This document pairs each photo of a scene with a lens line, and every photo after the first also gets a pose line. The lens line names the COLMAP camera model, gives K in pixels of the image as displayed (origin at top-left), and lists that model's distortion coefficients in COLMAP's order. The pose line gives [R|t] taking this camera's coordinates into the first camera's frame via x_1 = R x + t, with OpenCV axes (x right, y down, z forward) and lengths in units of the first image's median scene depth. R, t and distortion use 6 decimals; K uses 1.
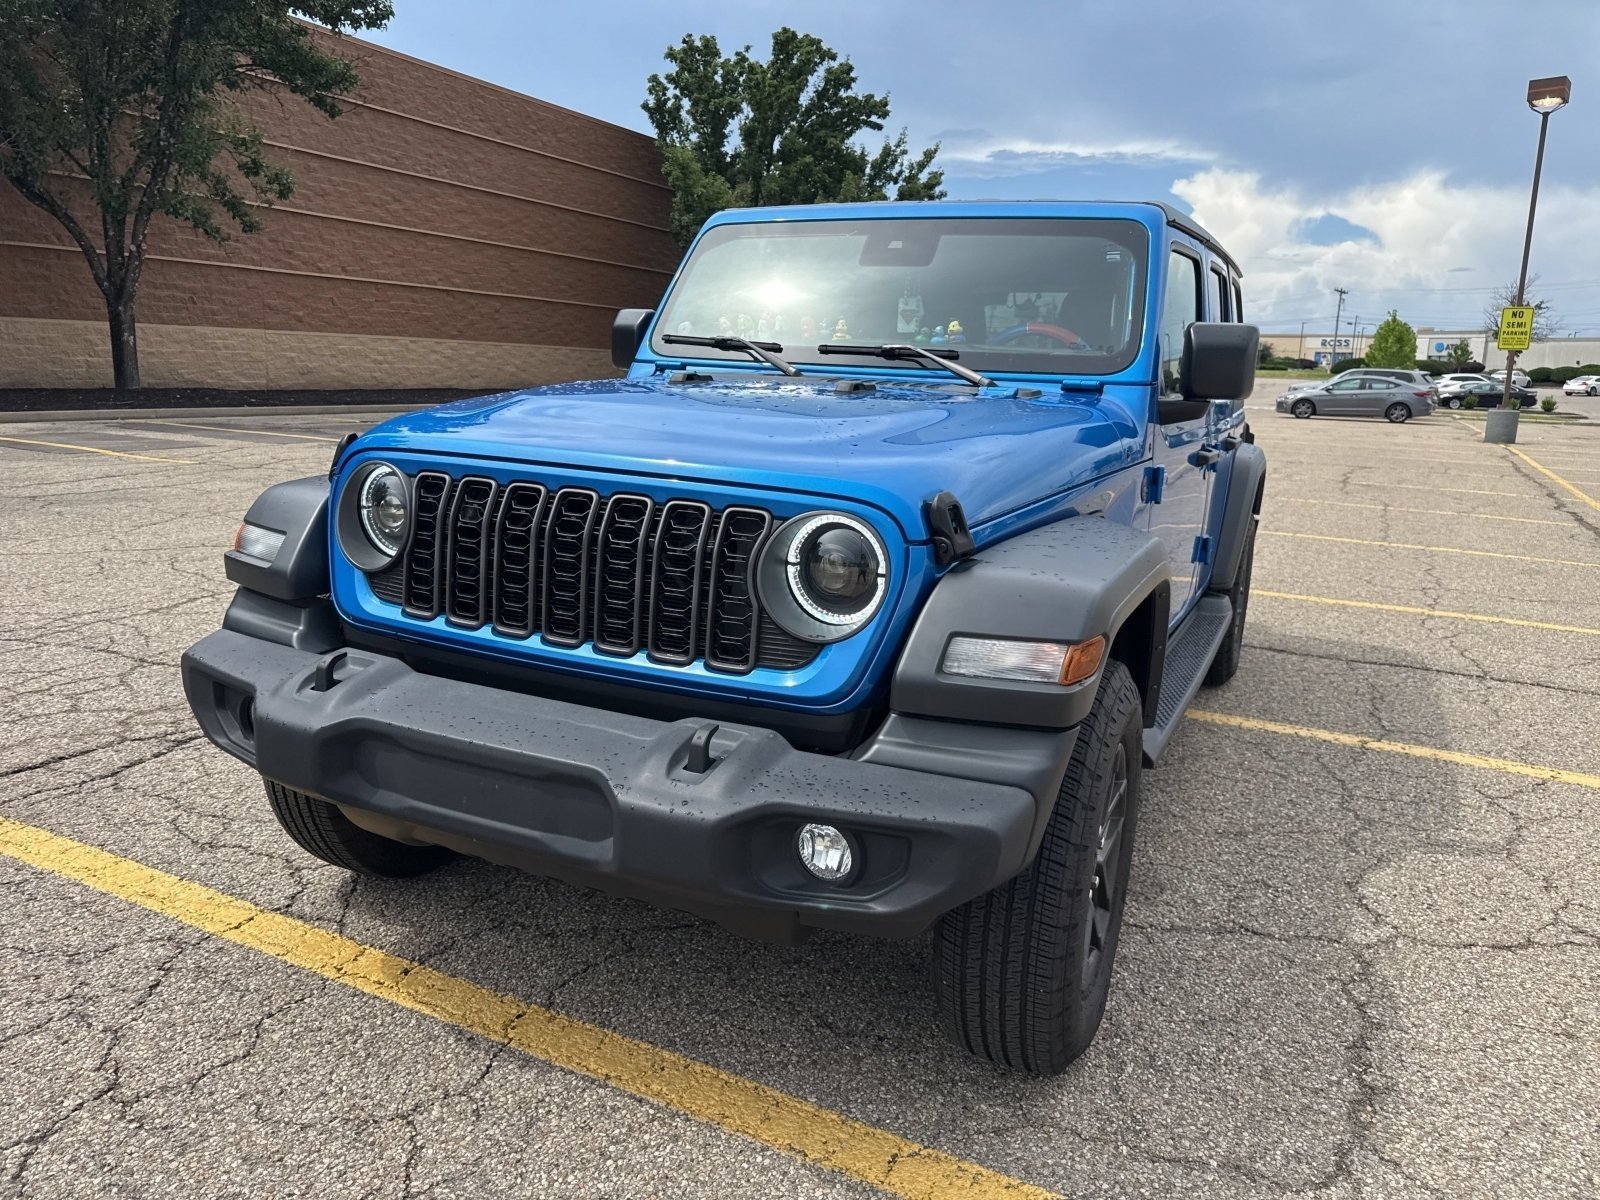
lens RADIAL K [[1126.8, 0, 804.4], [0, 1126.8, 599.0], [0, 0, 1]] dist [0.015204, -0.017989]
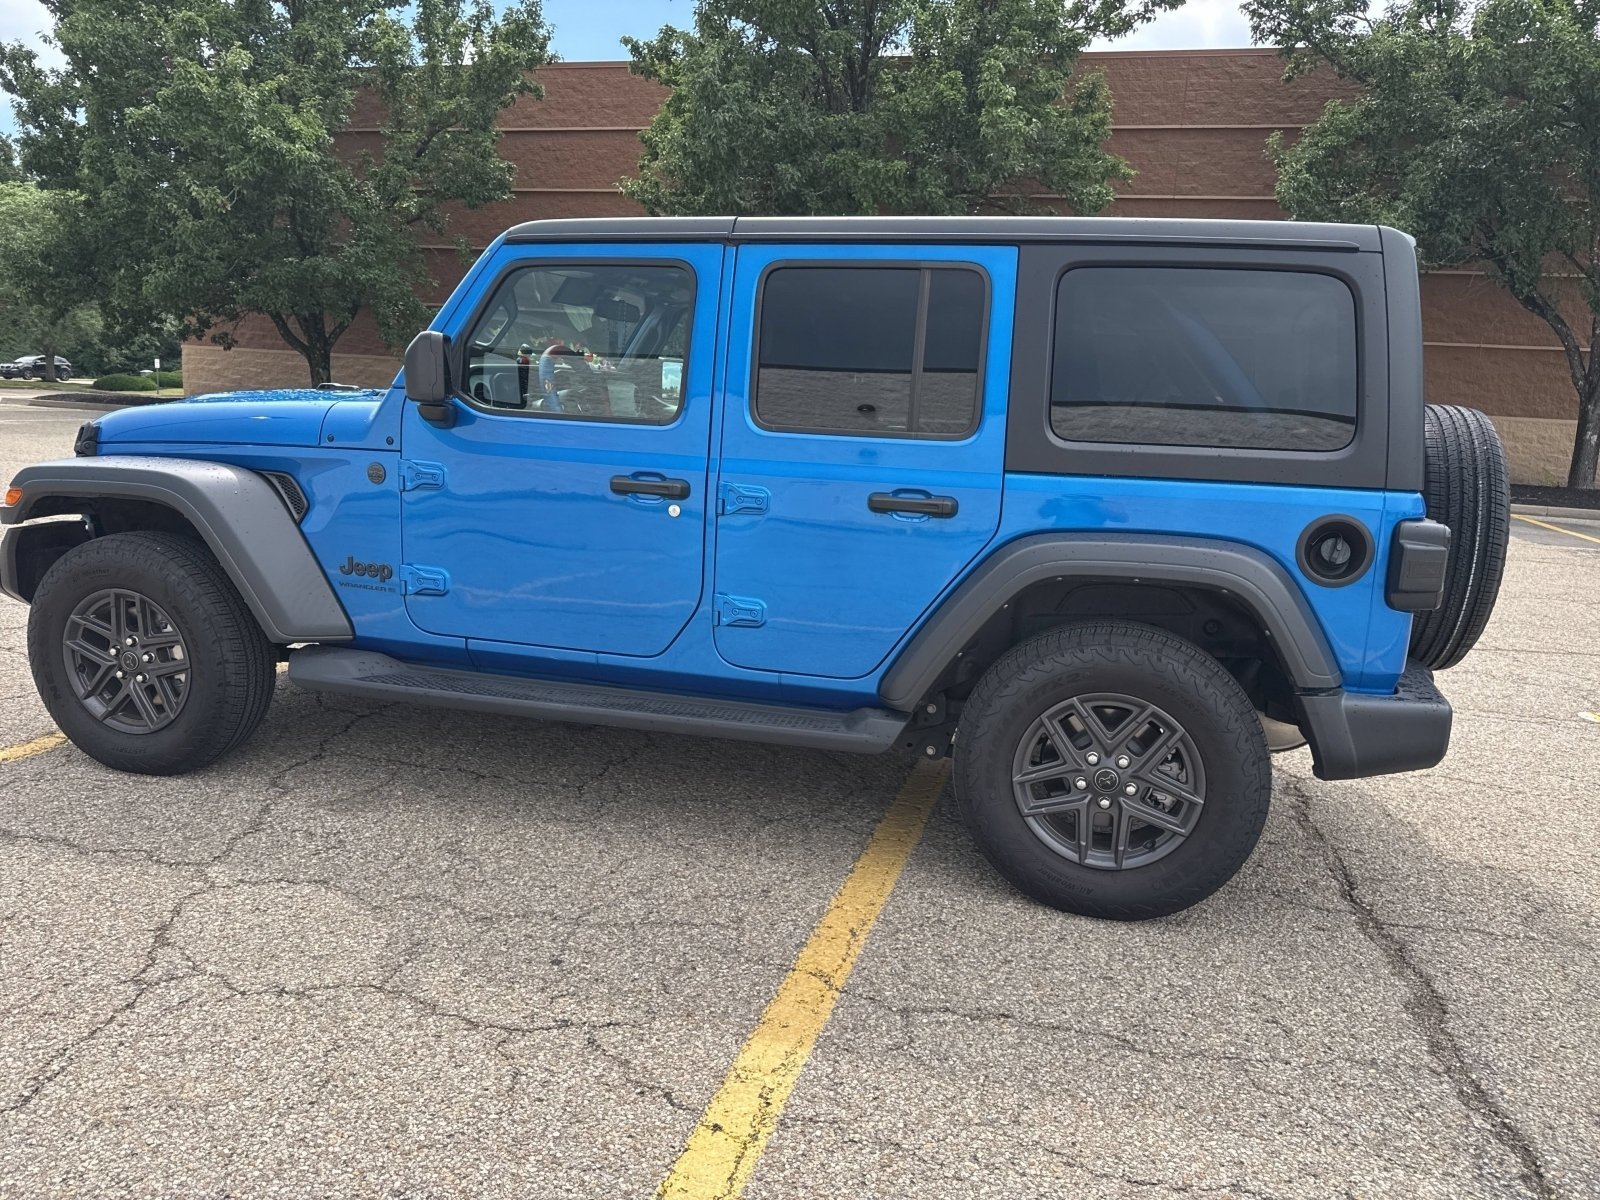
lens RADIAL K [[1124.7, 0, 804.7], [0, 1124.7, 603.7], [0, 0, 1]] dist [0.020185, -0.023100]
pose [[0.201860, 0.154722, -0.967116, 1.317644], [-0.245153, 0.963992, 0.103053, -0.167103], [0.948237, 0.216289, 0.232522, 0.990383]]
